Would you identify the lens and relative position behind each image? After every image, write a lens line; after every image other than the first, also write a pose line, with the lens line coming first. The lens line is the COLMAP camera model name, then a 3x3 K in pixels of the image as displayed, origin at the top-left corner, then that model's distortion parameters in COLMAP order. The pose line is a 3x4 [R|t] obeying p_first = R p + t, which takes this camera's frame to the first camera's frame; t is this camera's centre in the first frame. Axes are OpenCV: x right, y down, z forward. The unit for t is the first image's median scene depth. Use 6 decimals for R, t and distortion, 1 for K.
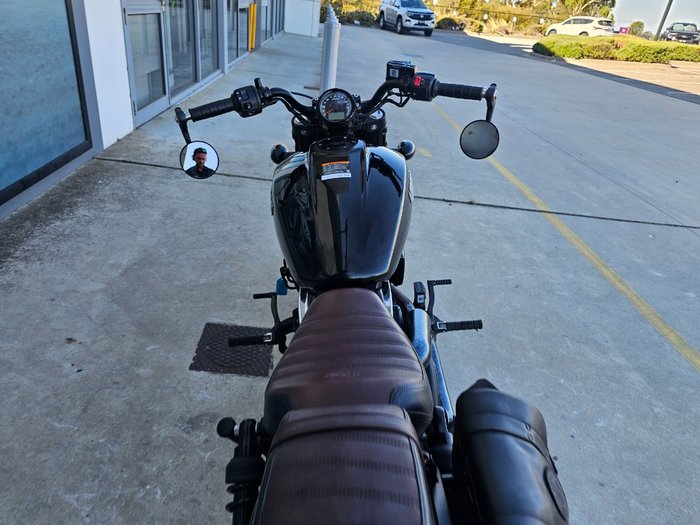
lens RADIAL K [[461.2, 0, 353.6], [0, 461.2, 260.4], [0, 0, 1]] dist [0.036075, -0.031337]
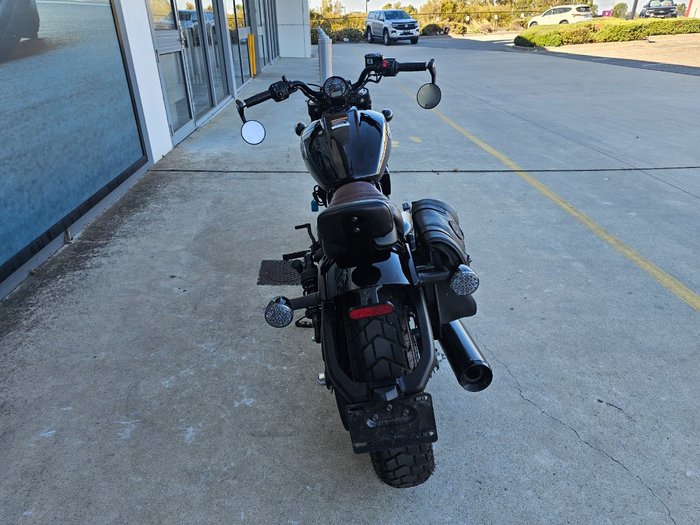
lens RADIAL K [[452.5, 0, 359.4], [0, 452.5, 264.1], [0, 0, 1]] dist [0.043643, -0.037008]
pose [[0.992630, -0.119003, -0.022908, 0.002748], [0.118606, 0.992779, -0.017975, 0.130907], [0.024881, 0.015126, 0.999576, -0.231037]]
